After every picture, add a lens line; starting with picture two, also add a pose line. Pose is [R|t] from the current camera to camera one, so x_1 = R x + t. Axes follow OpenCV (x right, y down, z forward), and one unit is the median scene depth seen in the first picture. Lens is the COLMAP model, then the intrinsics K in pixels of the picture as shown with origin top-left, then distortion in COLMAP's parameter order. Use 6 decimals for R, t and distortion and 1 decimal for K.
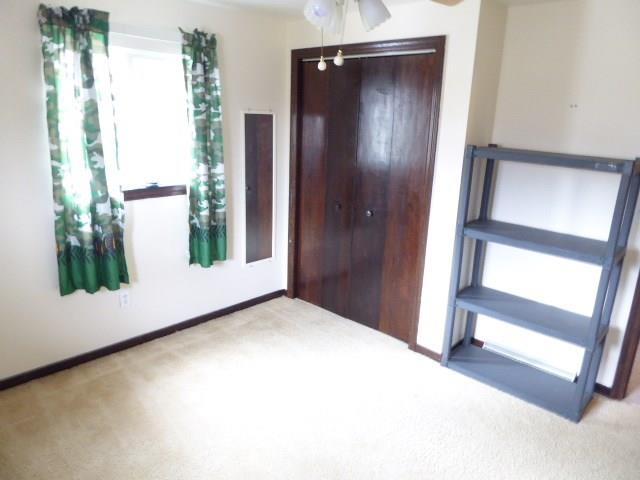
lens RADIAL K [[456.6, 0, 319.9], [0, 456.6, 242.2], [0, 0, 1]] dist [-0.010145, -0.003457]
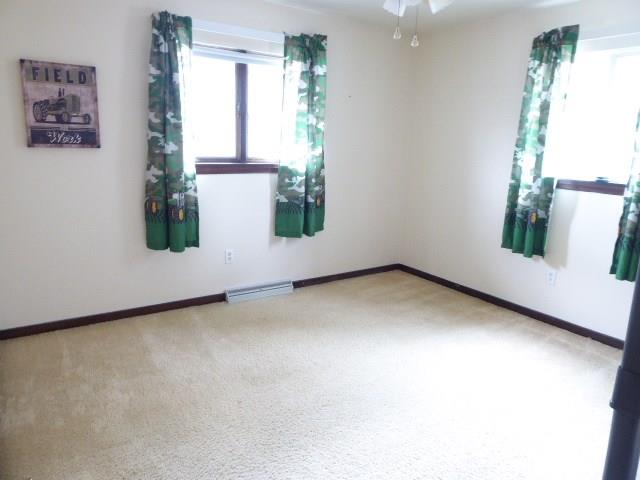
lens RADIAL K [[456.6, 0, 319.4], [0, 456.6, 238.8], [0, 0, 1]] dist [-0.010145, -0.003457]
pose [[-0.204236, 0.169367, -0.964159, 0.887224], [-0.301652, 0.926103, 0.226581, -0.051503], [0.931286, 0.337117, -0.138054, 0.705064]]
